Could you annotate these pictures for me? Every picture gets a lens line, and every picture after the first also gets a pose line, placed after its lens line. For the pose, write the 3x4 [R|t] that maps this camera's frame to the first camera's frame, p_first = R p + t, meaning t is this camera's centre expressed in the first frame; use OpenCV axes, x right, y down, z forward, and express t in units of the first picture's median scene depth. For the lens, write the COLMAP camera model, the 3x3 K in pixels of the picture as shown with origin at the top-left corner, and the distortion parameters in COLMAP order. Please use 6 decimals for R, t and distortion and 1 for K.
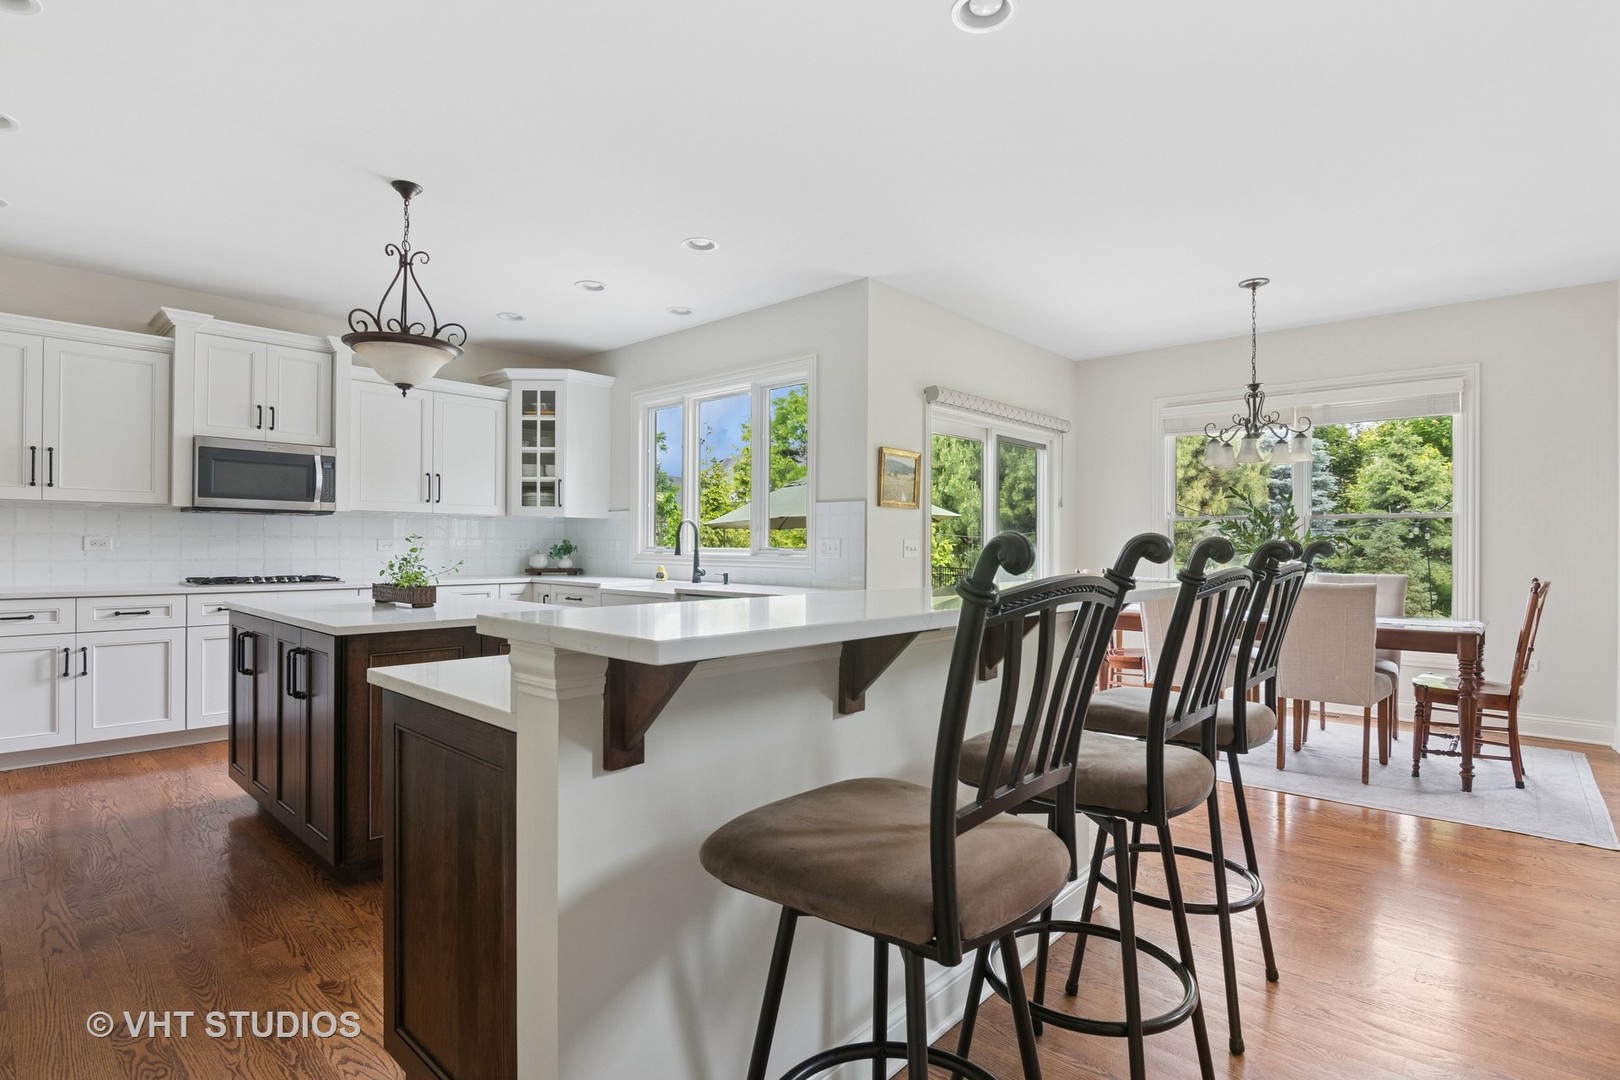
lens RADIAL K [[791.3, 0, 808.0], [0, 791.3, 538.0], [0, 0, 1]] dist [0.005059, -0.007228]
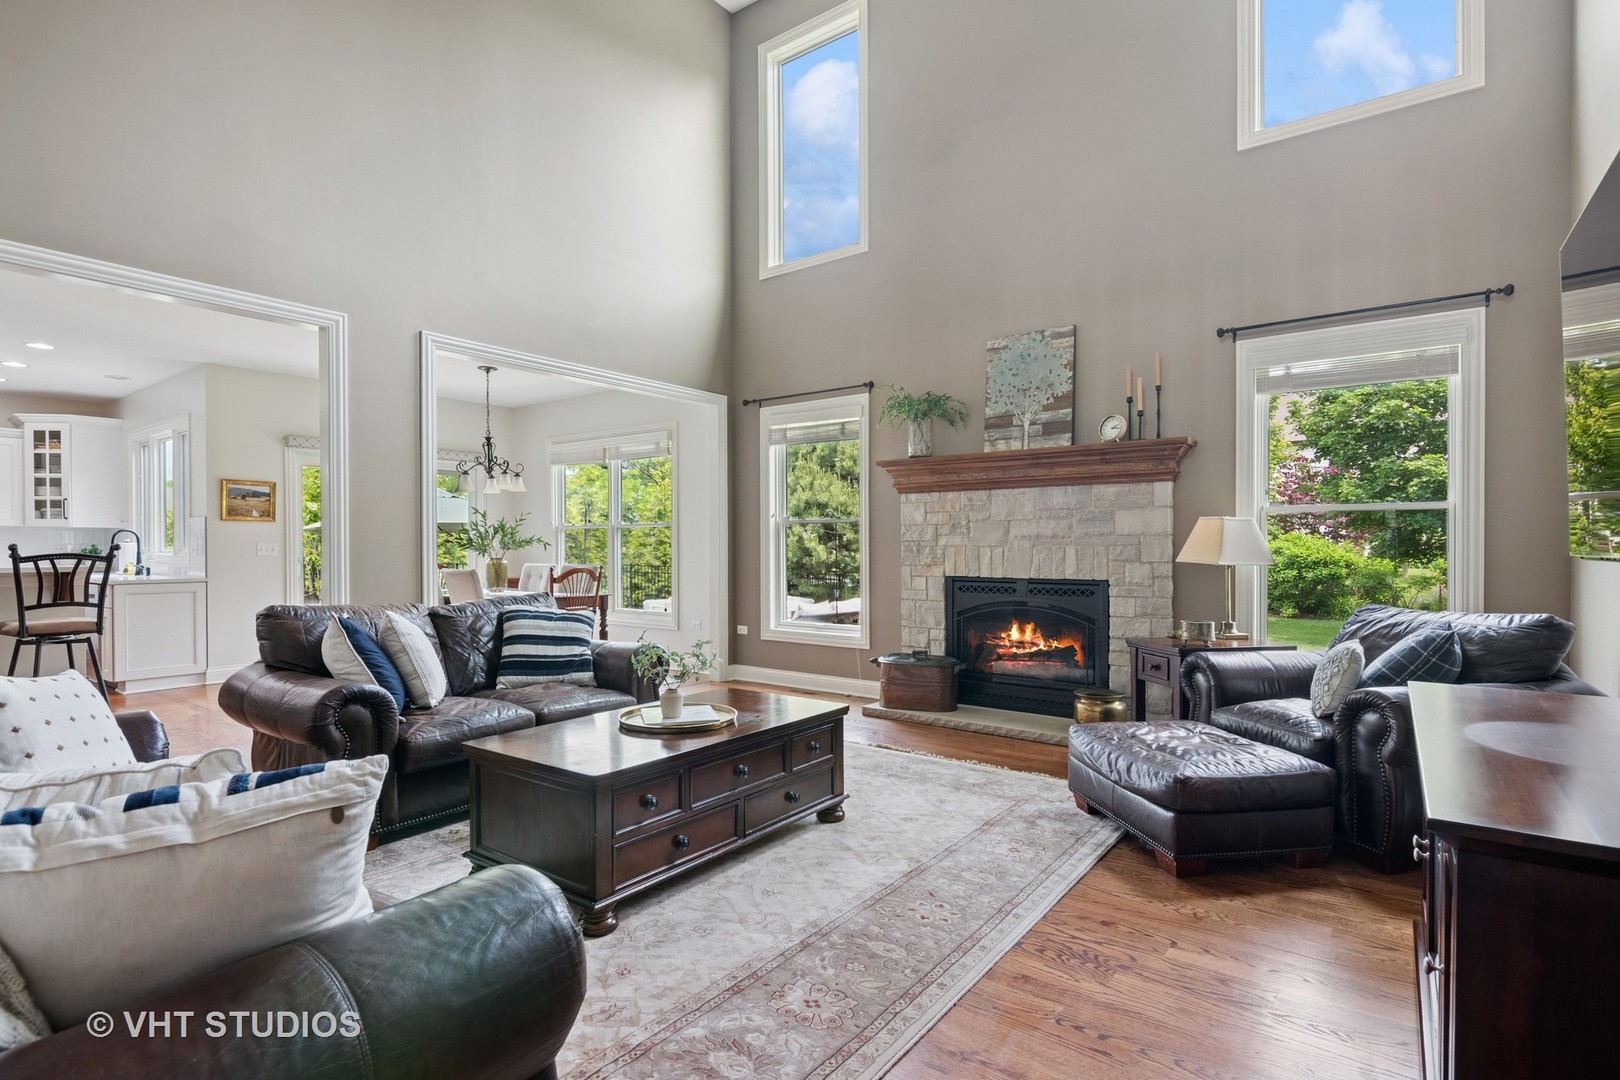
lens RADIAL K [[791.3, 0, 807.0], [0, 791.3, 550.1], [0, 0, 1]] dist [0.005059, -0.007228]
pose [[0.995270, -0.007328, 0.096874, 0.922730], [0.005926, 0.999874, 0.014747, -0.000404], [-0.096969, -0.014103, 0.995187, -0.496339]]
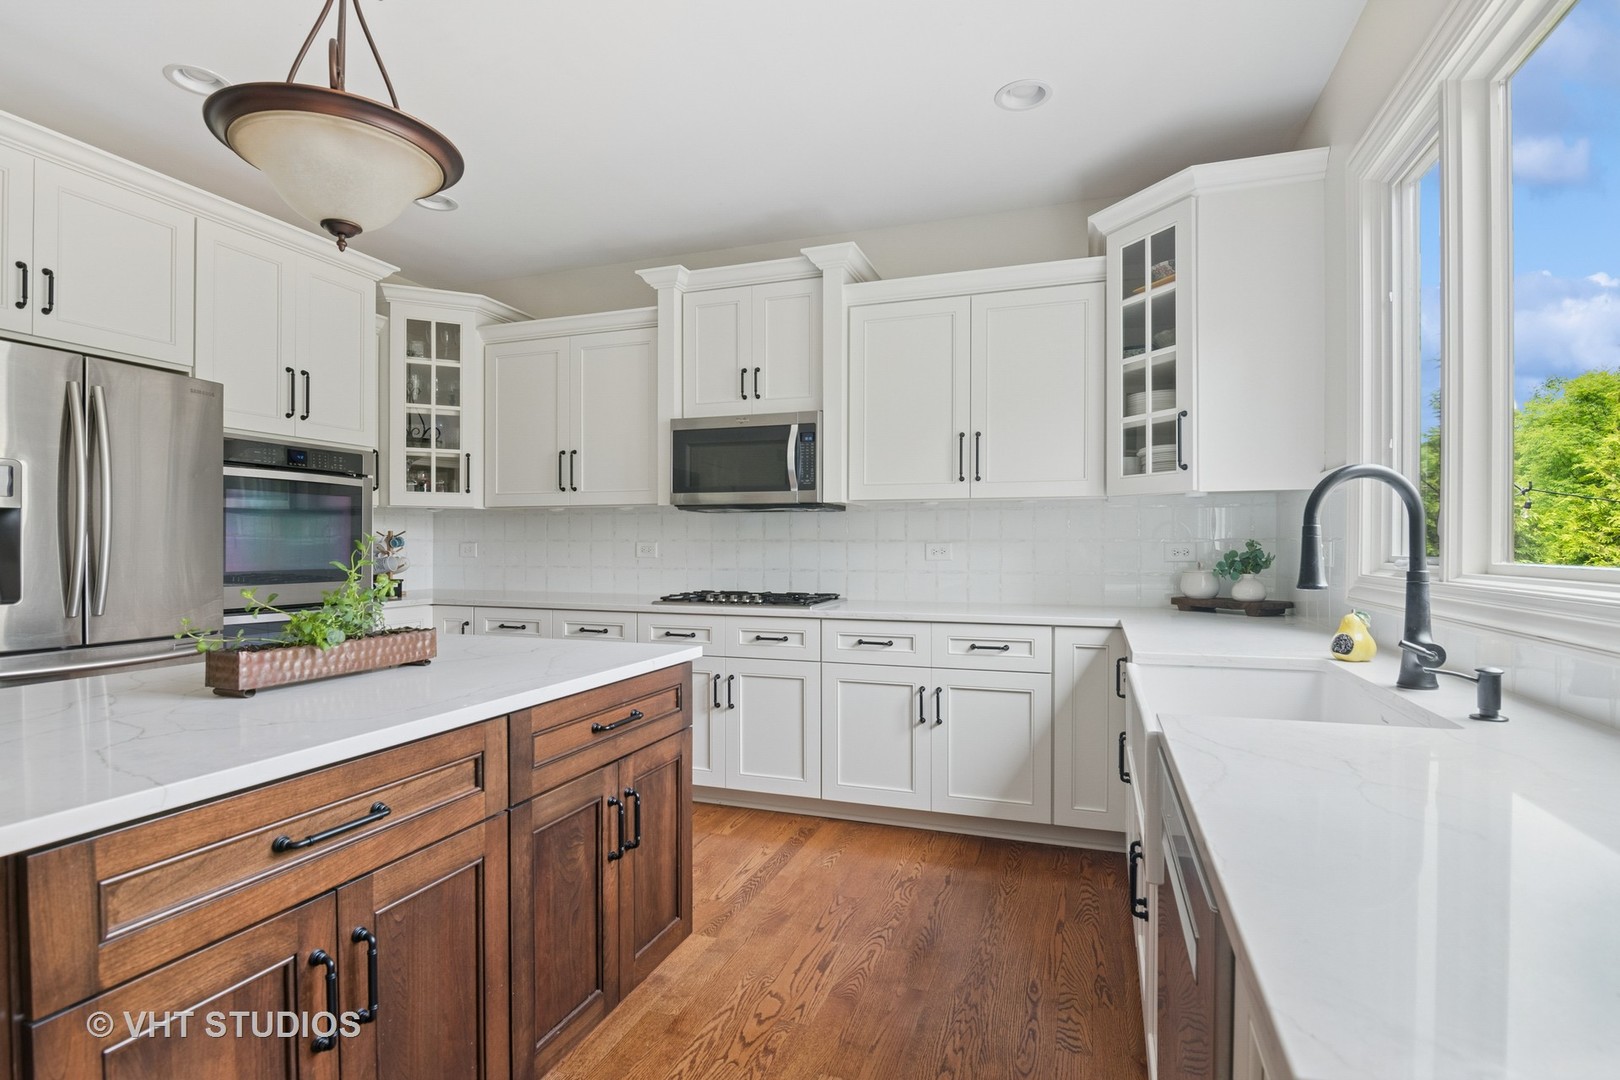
lens RADIAL K [[791.3, 0, 815.4], [0, 791.3, 547.4], [0, 0, 1]] dist [0.005059, -0.007228]
pose [[0.397422, -0.000236, -0.917636, 0.035255], [0.007432, 0.999968, 0.002961, 0.003045], [0.917606, -0.007996, 0.397411, 0.726864]]
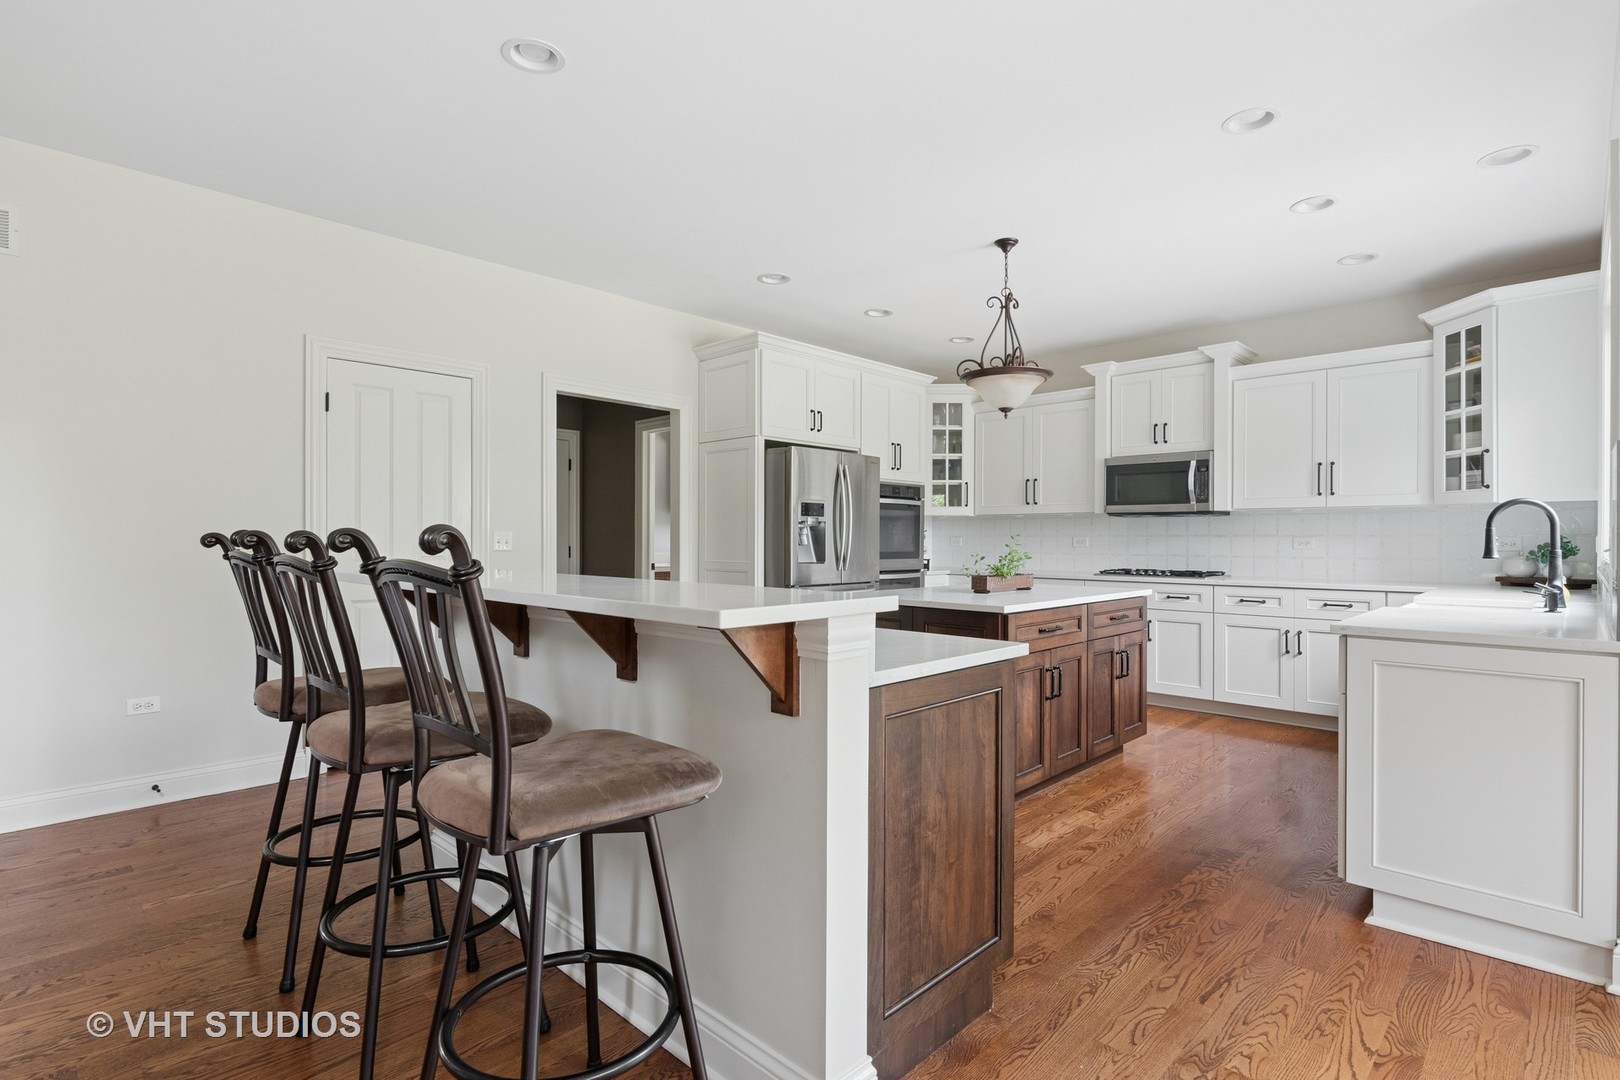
lens RADIAL K [[791.3, 0, 816.5], [0, 791.3, 540.4], [0, 0, 1]] dist [0.005059, -0.007228]
pose [[-0.021136, -0.003564, -0.999770, 0.472840], [0.004820, 0.999982, -0.003667, 0.006910], [0.999765, -0.004896, -0.021119, 0.498977]]
